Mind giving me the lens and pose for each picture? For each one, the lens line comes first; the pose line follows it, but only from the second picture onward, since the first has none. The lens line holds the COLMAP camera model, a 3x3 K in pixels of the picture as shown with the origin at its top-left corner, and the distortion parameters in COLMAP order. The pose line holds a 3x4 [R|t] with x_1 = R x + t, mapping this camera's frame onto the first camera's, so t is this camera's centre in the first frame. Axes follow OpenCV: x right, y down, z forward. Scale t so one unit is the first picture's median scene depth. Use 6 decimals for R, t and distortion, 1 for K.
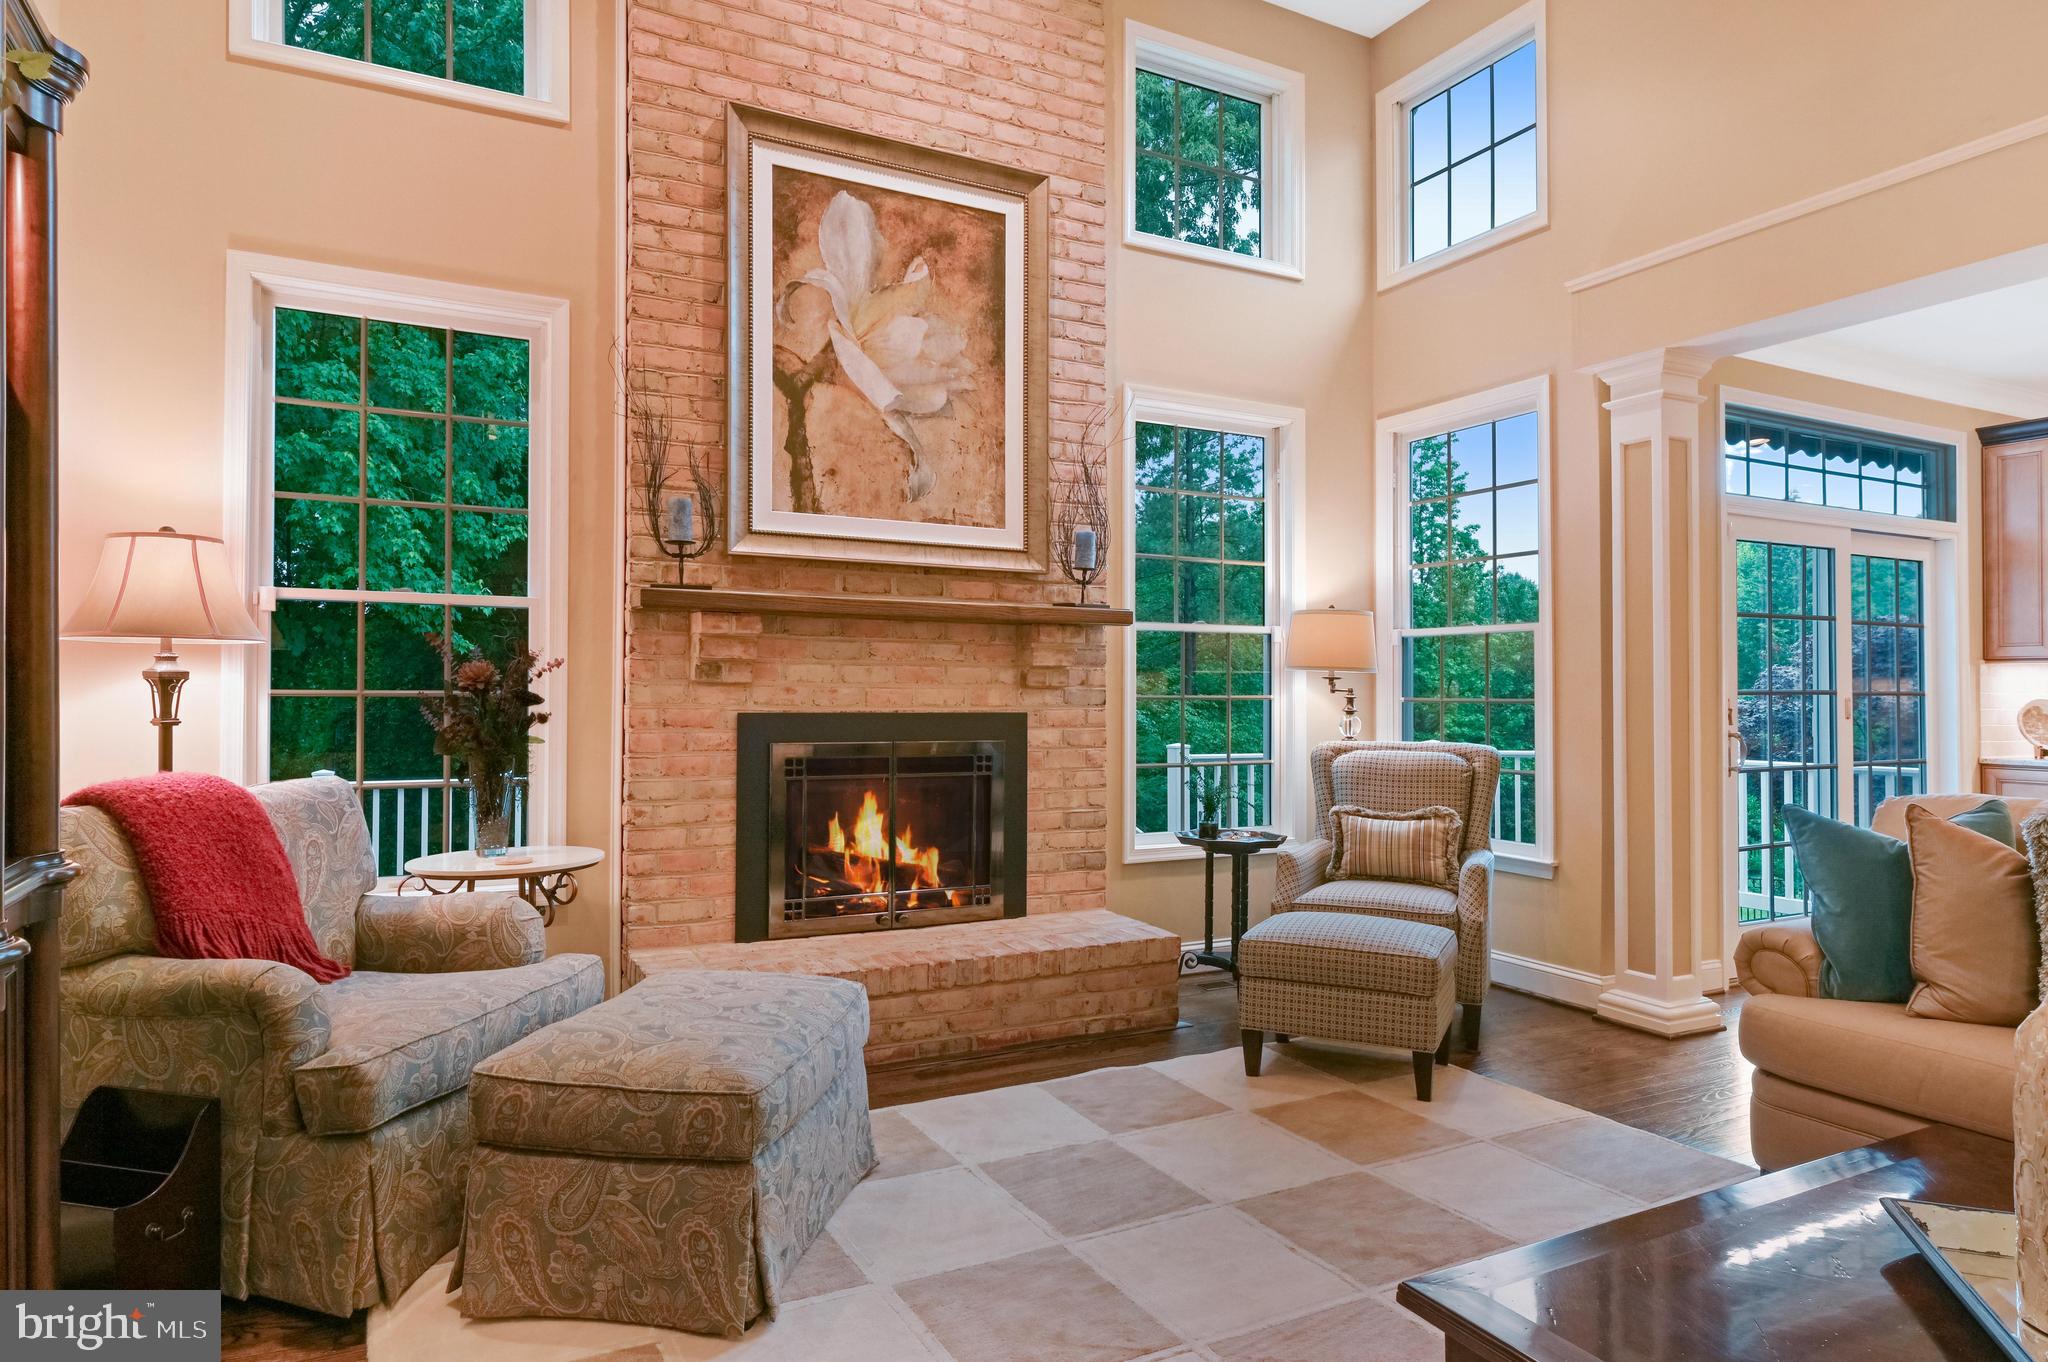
lens RADIAL K [[1197.7, 0, 1004.4], [0, 1197.7, 684.8], [0, 0, 1]] dist [-0.014760, 0.000284]
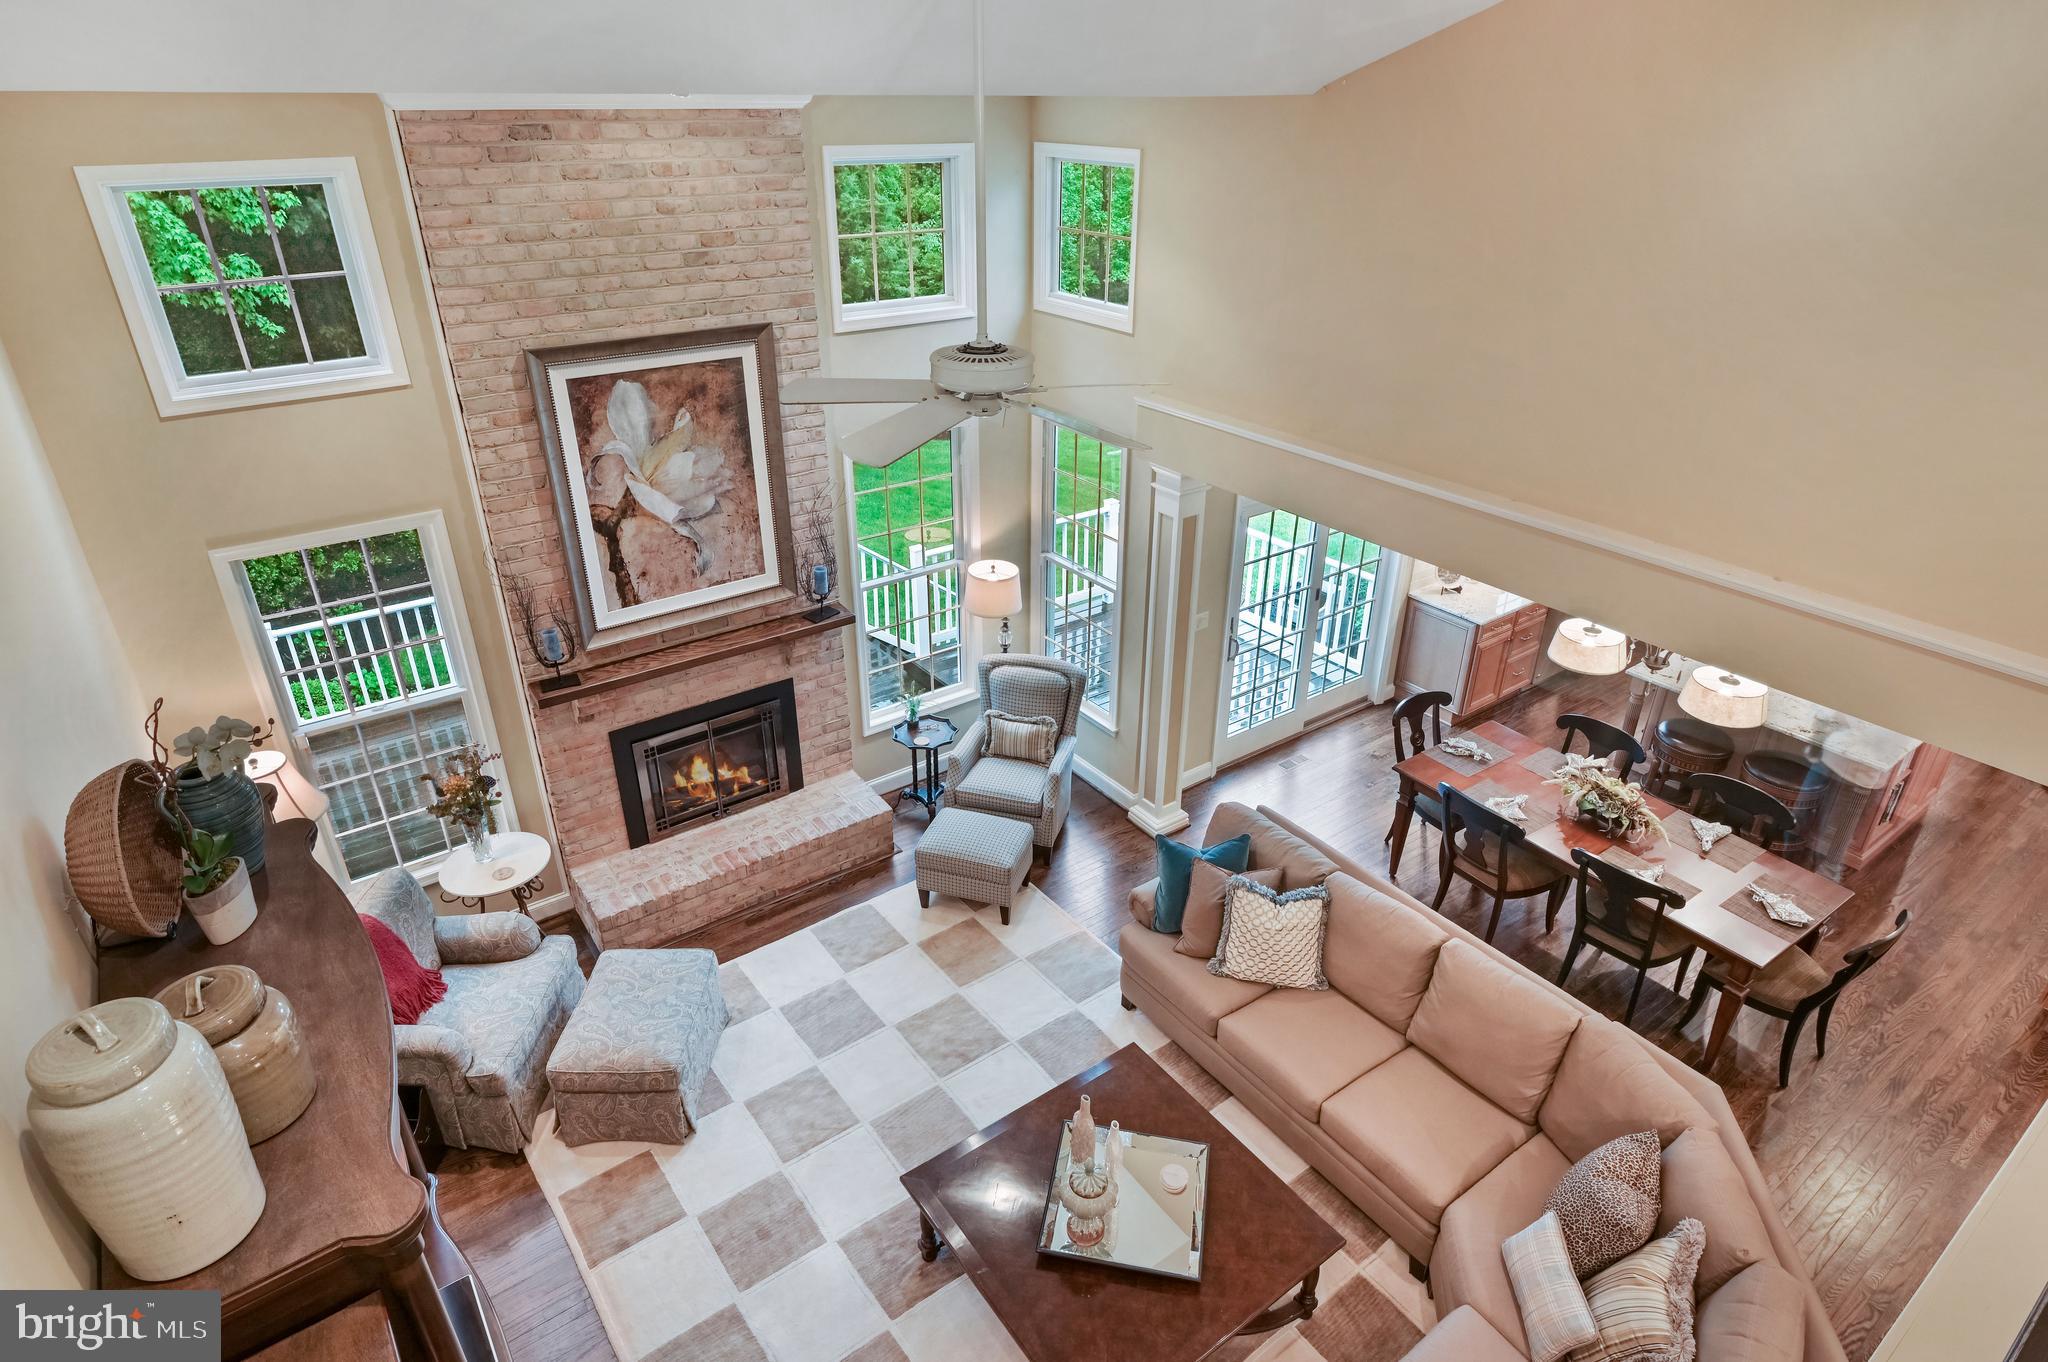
lens RADIAL K [[1121.9, 0, 1031.0], [0, 1121.9, 675.6], [0, 0, 1]] dist [-0.036008, 0.001167]
pose [[0.985073, -0.078393, 0.153251, 0.110834], [-0.001523, 0.886279, 0.463149, -0.716666], [-0.172131, -0.456468, 0.872930, -0.368102]]
